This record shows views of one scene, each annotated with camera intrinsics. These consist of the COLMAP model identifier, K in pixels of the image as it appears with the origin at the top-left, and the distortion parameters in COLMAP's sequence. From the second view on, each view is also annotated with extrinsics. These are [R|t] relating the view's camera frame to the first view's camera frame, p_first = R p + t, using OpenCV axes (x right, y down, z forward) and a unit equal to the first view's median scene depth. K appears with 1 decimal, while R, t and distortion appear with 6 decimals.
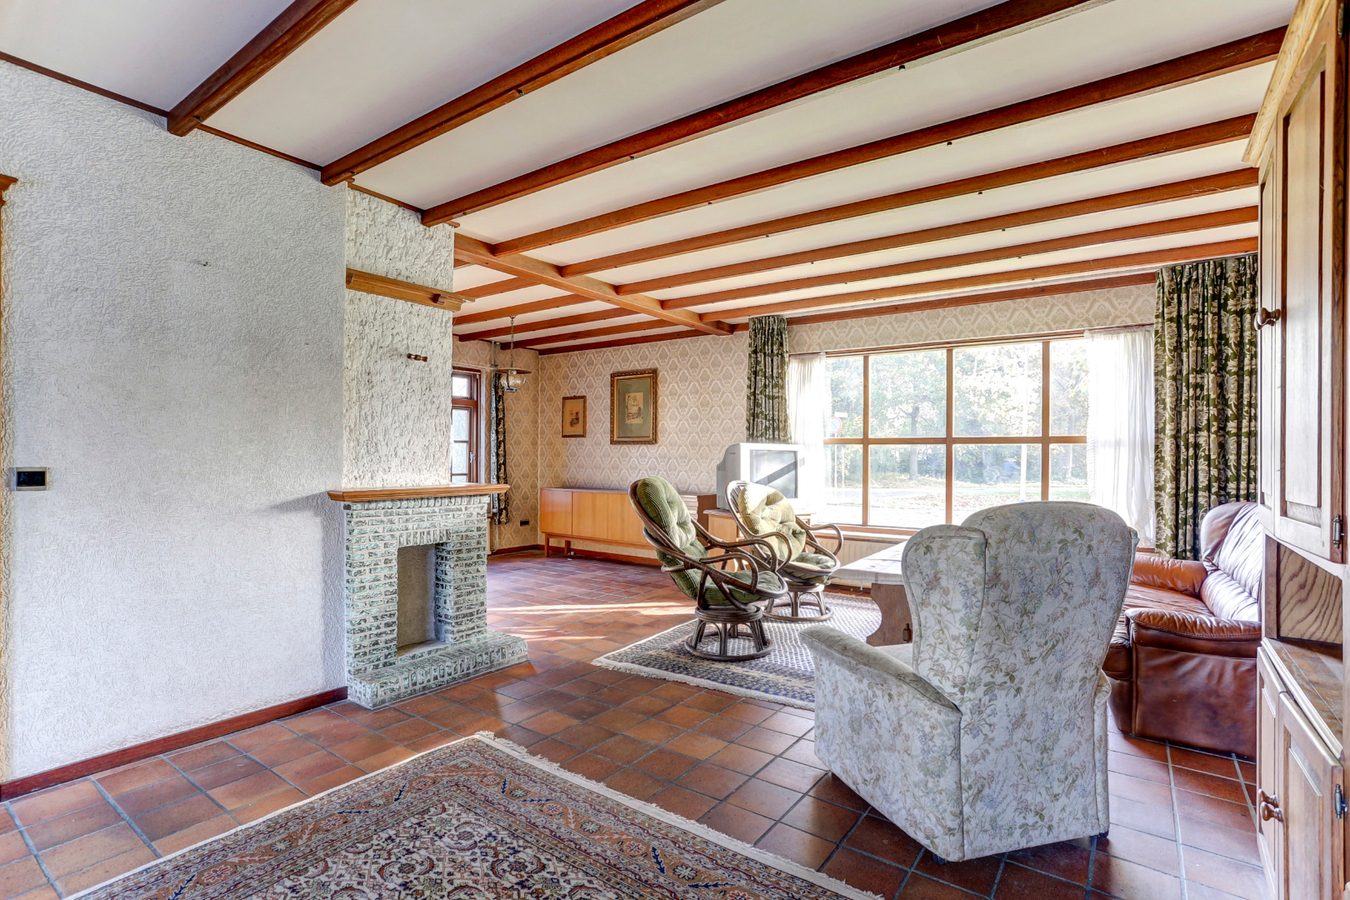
lens RADIAL K [[651.8, 0, 681.2], [0, 651.8, 465.0], [0, 0, 1]] dist [-0.058643, 0.033674]
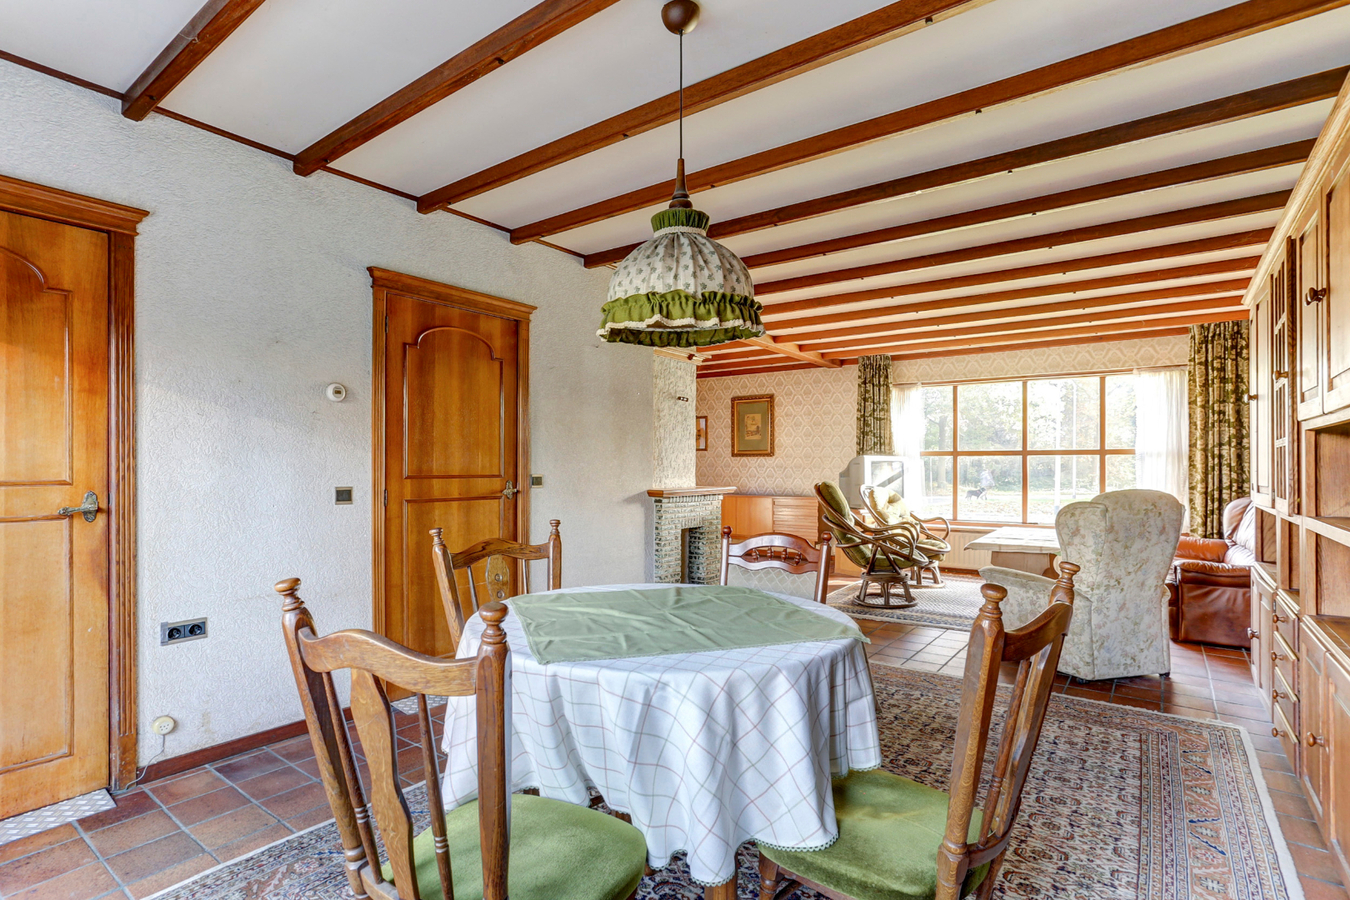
lens RADIAL K [[673.5, 0, 671.2], [0, 673.5, 473.0], [0, 0, 1]] dist [-0.062898, 0.036793]
pose [[0.999772, -0.005298, -0.020698, -0.340480], [0.005224, 0.999980, -0.003622, 0.004367], [0.020716, 0.003513, 0.999779, -0.433678]]
